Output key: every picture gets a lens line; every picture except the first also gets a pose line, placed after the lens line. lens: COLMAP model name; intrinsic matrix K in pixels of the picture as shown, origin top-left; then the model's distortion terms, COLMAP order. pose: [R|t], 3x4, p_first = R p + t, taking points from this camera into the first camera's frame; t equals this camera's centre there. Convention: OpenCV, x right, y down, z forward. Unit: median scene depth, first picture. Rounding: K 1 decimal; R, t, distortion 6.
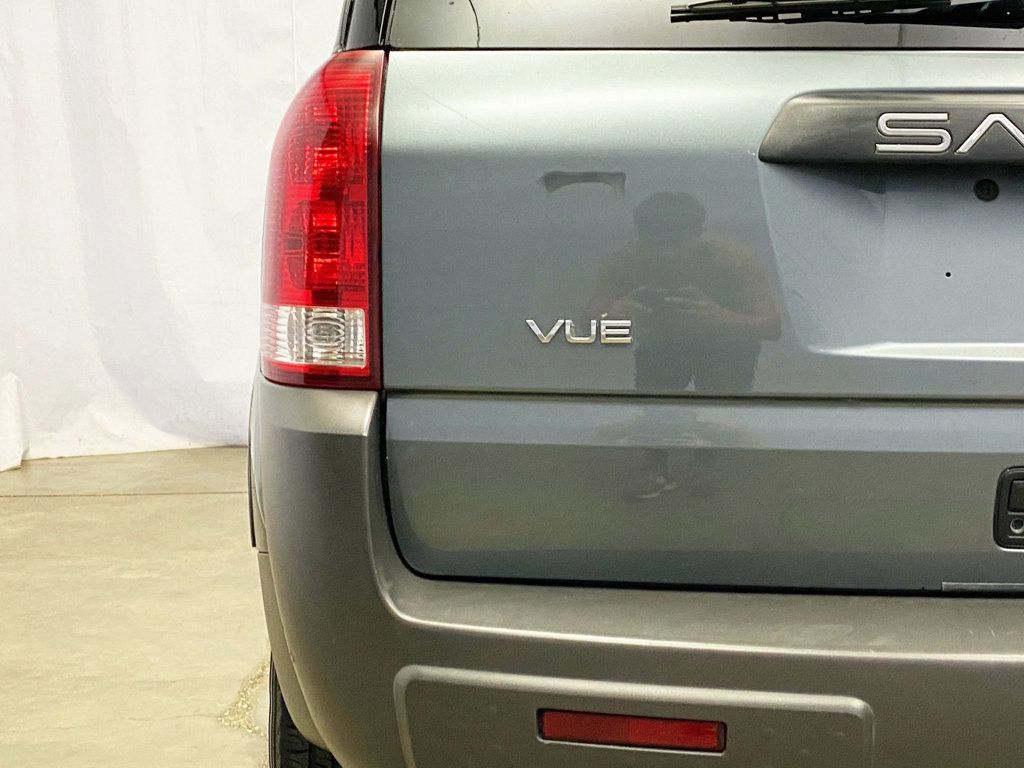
lens RADIAL K [[1394.8, 0, 510.6], [0, 1394.8, 382.9], [0, 0, 1]] dist [0.121805, 0.000000]
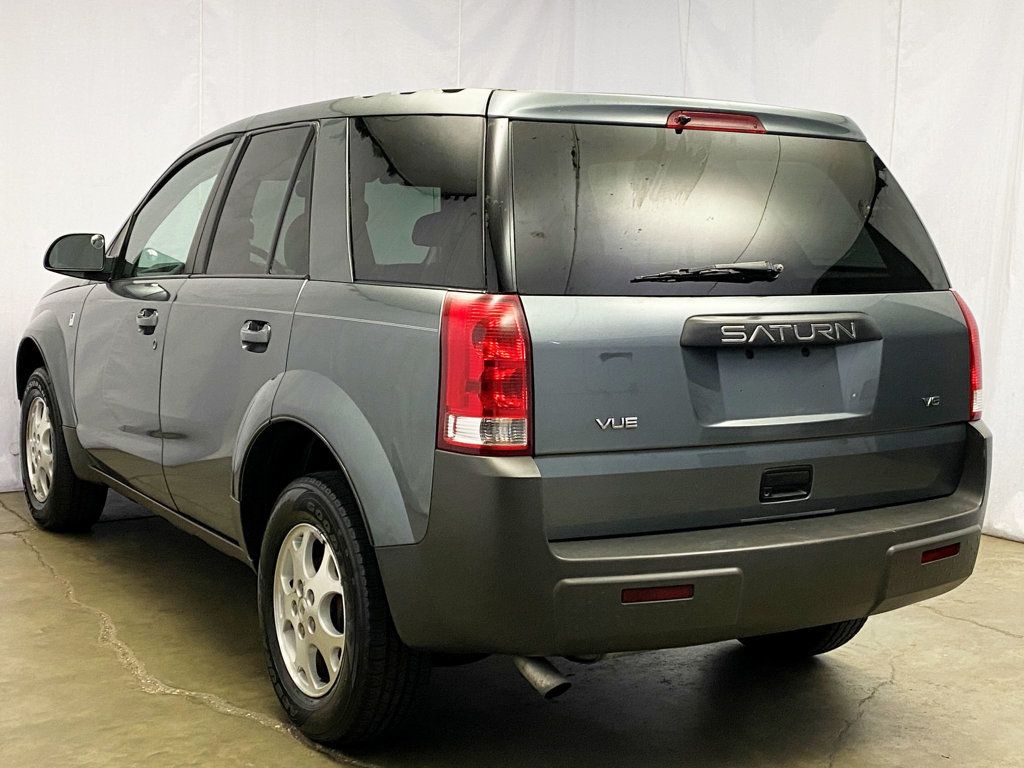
lens RADIAL K [[1394.8, 0, 510.6], [0, 1394.8, 380.6], [0, 0, 1]] dist [0.121805, 0.000000]
pose [[0.863084, -0.045944, 0.502967, -1.168731], [0.050071, 0.998732, 0.005308, -0.119885], [-0.502573, 0.020603, 0.864290, -0.817500]]
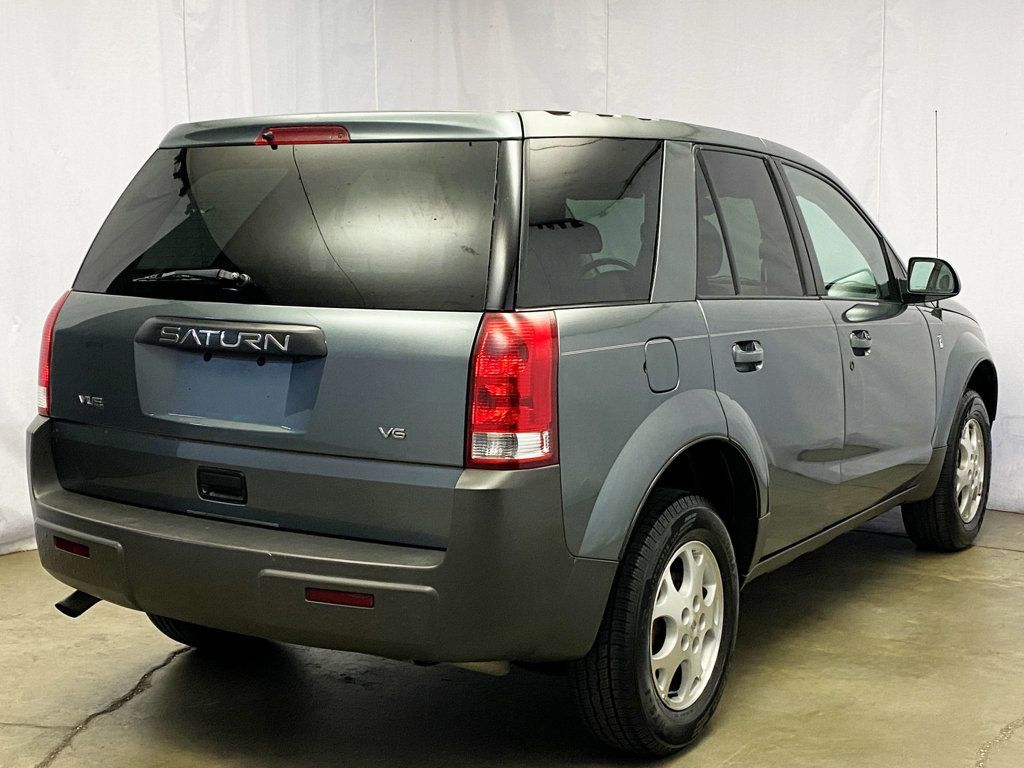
lens RADIAL K [[1488.9, 0, 511.8], [0, 1488.9, 385.2], [0, 0, 1]] dist [0.158892, 0.000000]
pose [[0.816268, 0.060787, -0.574466, 2.244038], [-0.076951, 0.997027, -0.003840, -0.112845], [0.572525, 0.047340, 0.818520, -0.851524]]
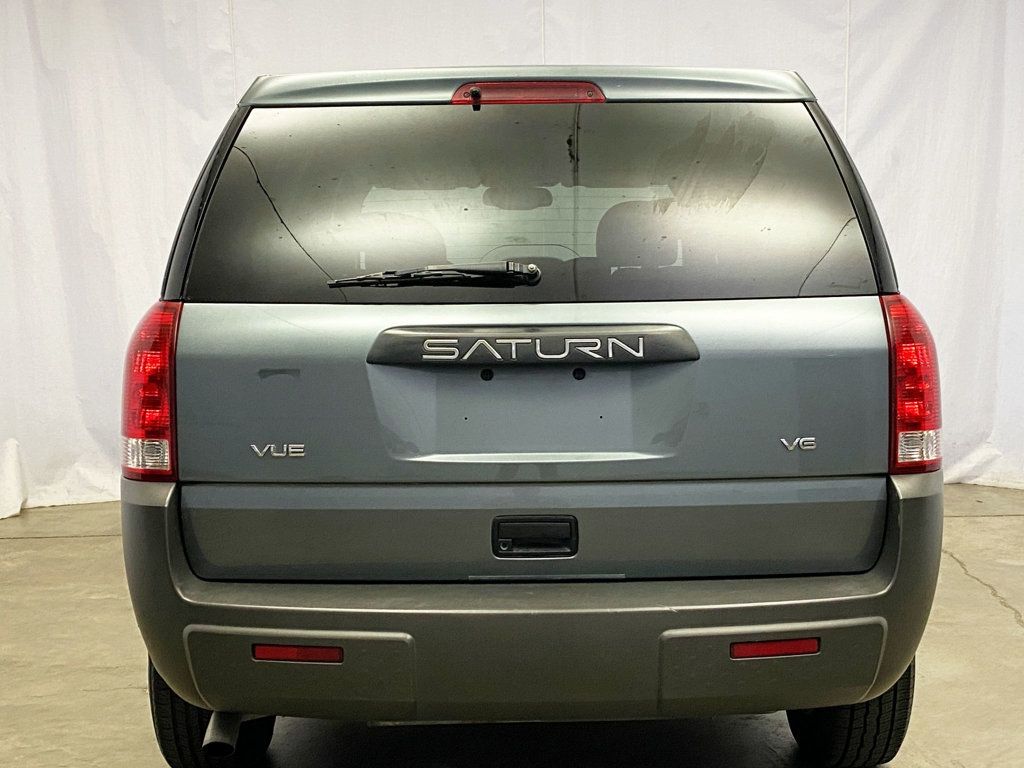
lens RADIAL K [[1394.8, 0, 510.0], [0, 1394.8, 390.7], [0, 0, 1]] dist [0.121805, 0.000000]
pose [[0.999779, -0.017080, -0.012272, 0.377989], [0.016869, 0.999712, -0.017046, -0.077588], [0.012559, 0.016835, 0.999779, -0.899512]]
